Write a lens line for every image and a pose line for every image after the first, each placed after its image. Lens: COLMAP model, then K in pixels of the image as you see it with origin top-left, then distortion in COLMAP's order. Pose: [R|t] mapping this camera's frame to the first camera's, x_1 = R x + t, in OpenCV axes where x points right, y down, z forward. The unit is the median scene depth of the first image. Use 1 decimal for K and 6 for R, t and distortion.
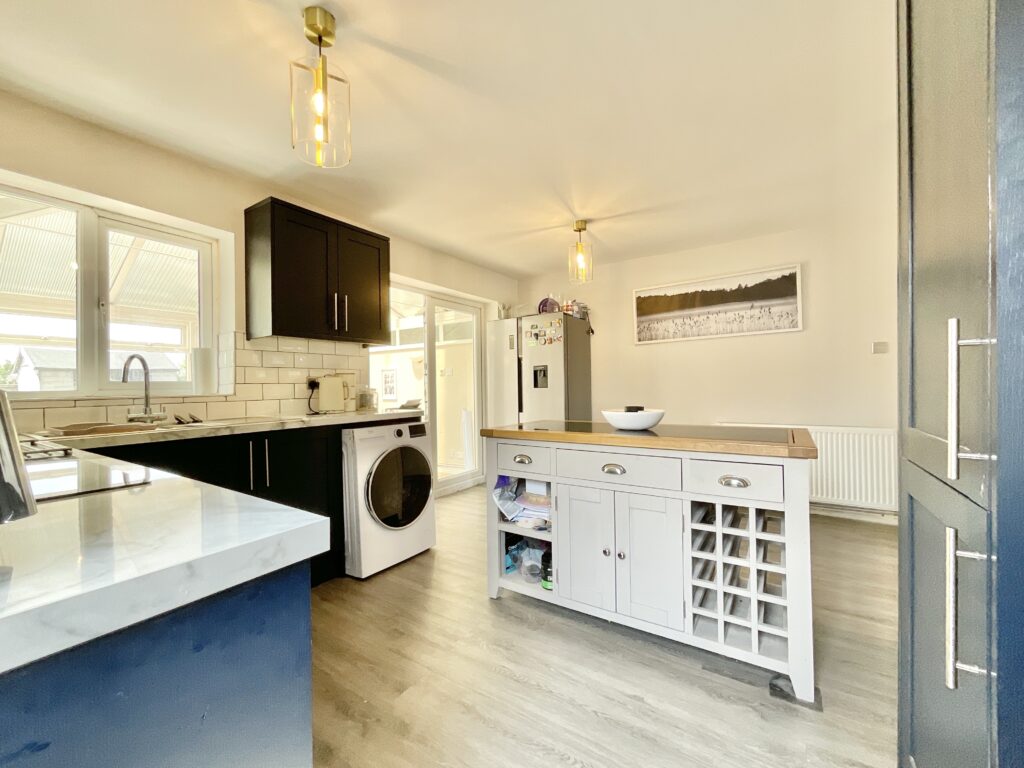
lens RADIAL K [[423.2, 0, 505.6], [0, 423.2, 380.3], [0, 0, 1]] dist [0.000041, -0.000016]
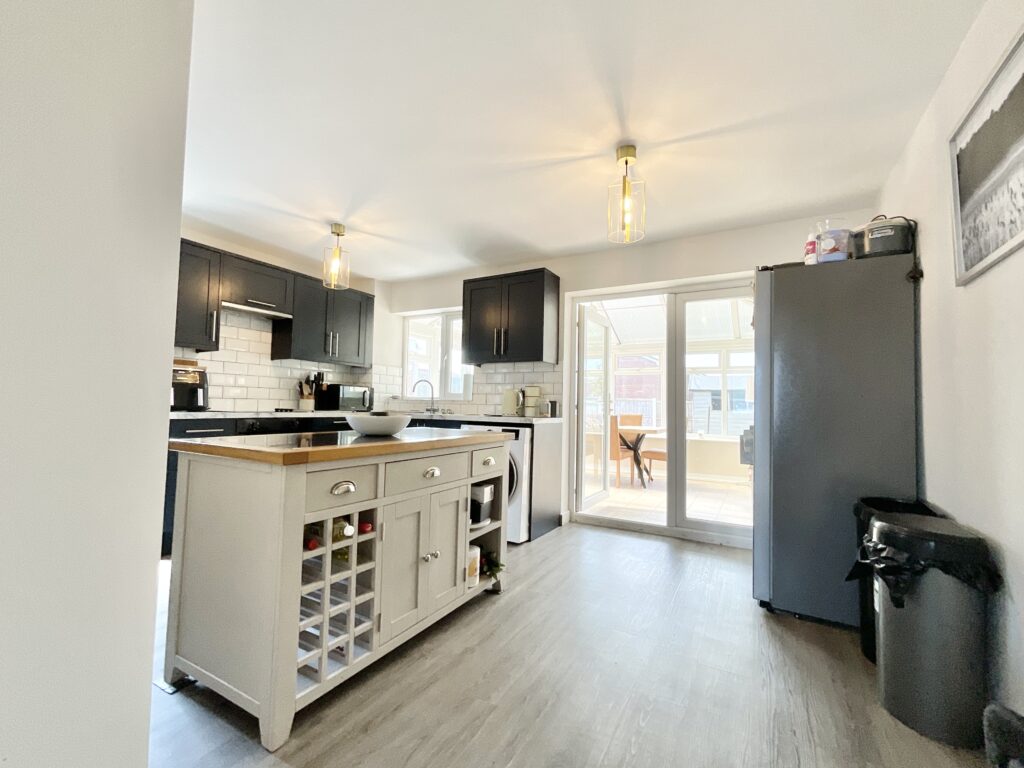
lens RADIAL K [[423.2, 0, 505.6], [0, 423.2, 380.3], [0, 0, 1]] dist [0.000041, -0.000016]
pose [[0.051197, -0.039617, -0.997902, 0.718185], [-0.012567, 0.999108, -0.040309, 0.012920], [0.998609, 0.014604, 0.050654, 0.693874]]
